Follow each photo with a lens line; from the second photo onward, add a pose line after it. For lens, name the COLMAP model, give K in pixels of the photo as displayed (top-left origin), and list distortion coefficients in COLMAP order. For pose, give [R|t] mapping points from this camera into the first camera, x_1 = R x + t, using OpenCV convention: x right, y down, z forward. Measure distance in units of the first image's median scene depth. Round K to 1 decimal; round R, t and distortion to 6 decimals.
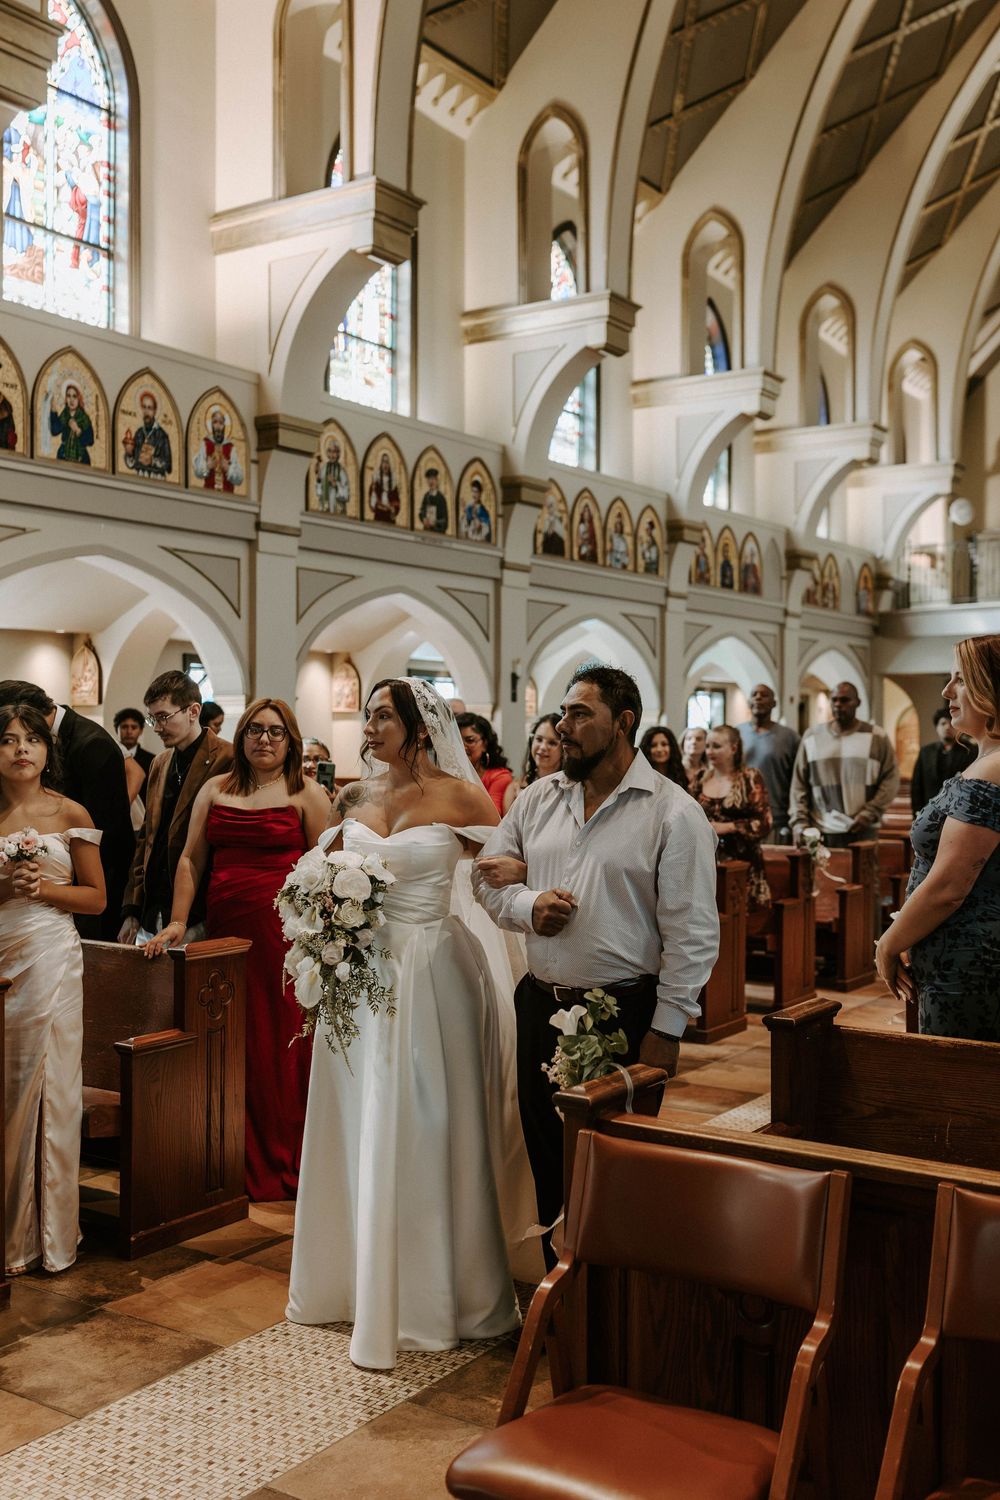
lens RADIAL K [[1503.8, 0, 488.1], [0, 1503.8, 762.2], [0, 0, 1]] dist [0.026179, 0.000000]
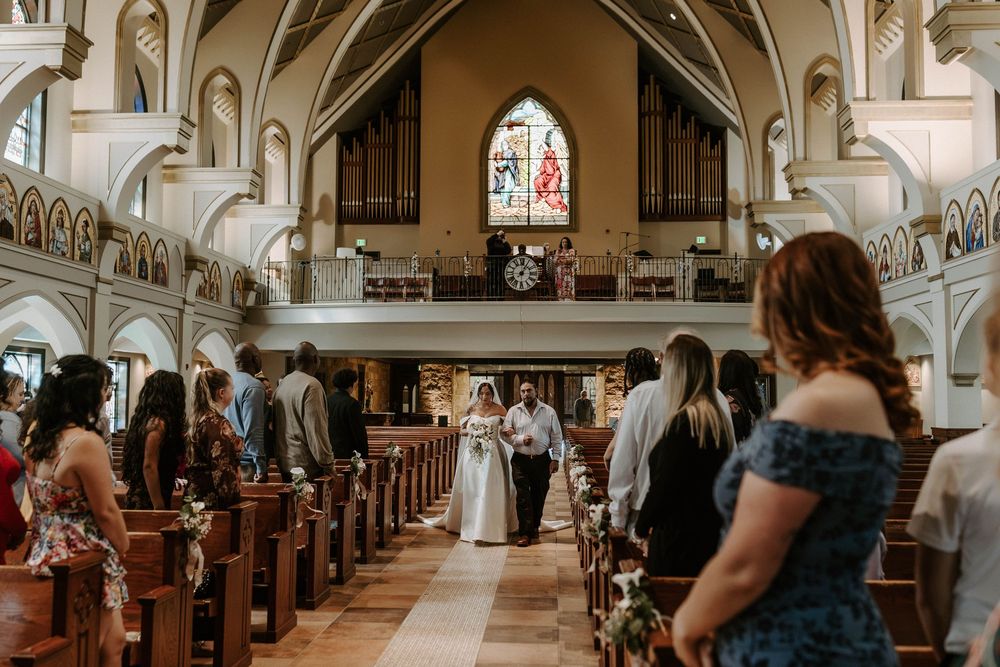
lens RADIAL K [[1002.6, 0, 477.0], [0, 1002.6, 327.0], [0, 0, 1]] dist [0.026179, 0.000000]
pose [[0.870013, 0.042811, 0.491167, -0.016728], [0.000427, 0.996157, -0.087583, 0.001202], [-0.493029, 0.076408, 0.866651, 0.125289]]
